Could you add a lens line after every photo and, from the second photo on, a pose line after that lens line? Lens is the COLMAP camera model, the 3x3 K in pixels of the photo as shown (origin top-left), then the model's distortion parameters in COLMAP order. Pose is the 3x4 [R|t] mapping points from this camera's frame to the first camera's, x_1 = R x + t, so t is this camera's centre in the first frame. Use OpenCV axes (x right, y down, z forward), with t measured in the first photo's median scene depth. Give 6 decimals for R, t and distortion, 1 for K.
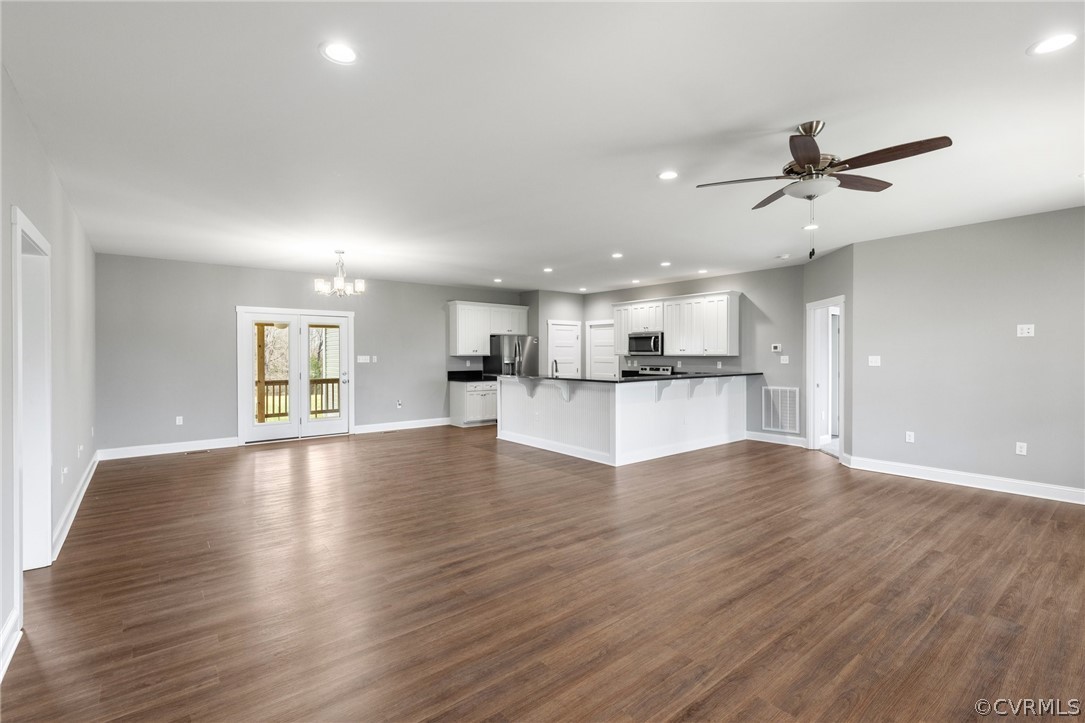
lens RADIAL K [[487.2, 0, 543.4], [0, 487.2, 352.3], [0, 0, 1]] dist [-0.001932, -0.000914]
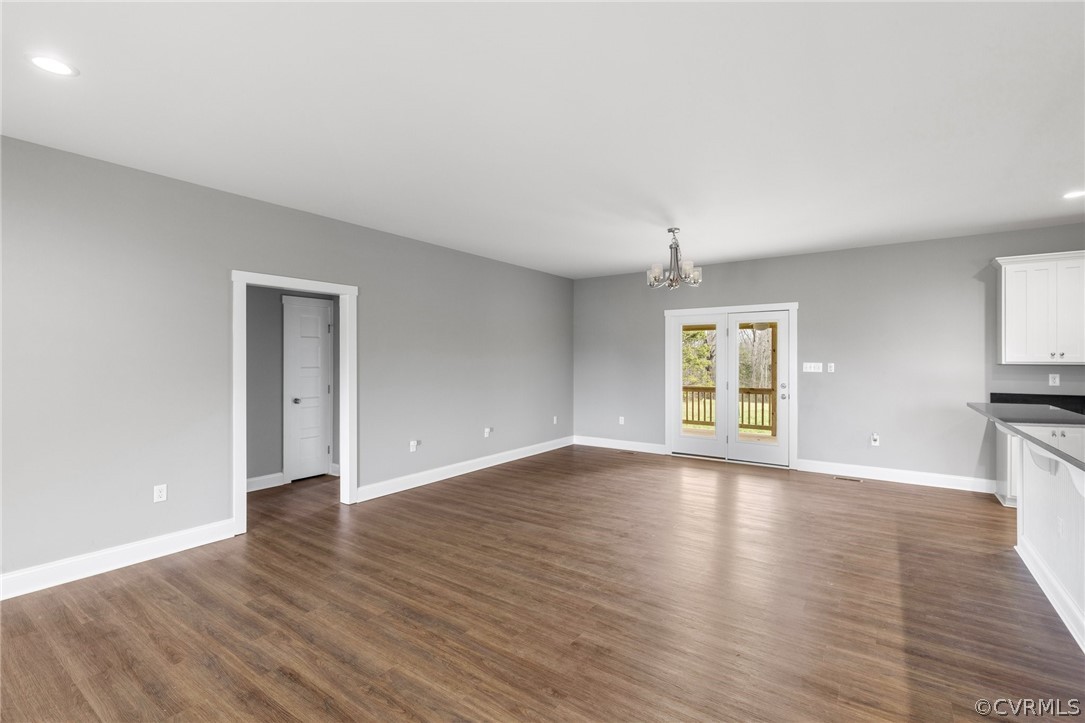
lens RADIAL K [[487.2, 0, 543.4], [0, 487.2, 352.3], [0, 0, 1]] dist [-0.001932, -0.000914]
pose [[0.276900, -0.011693, -0.960828, 0.223289], [-0.000774, 0.999923, -0.012392, 0.001020], [0.960898, 0.004175, 0.276870, 0.463575]]
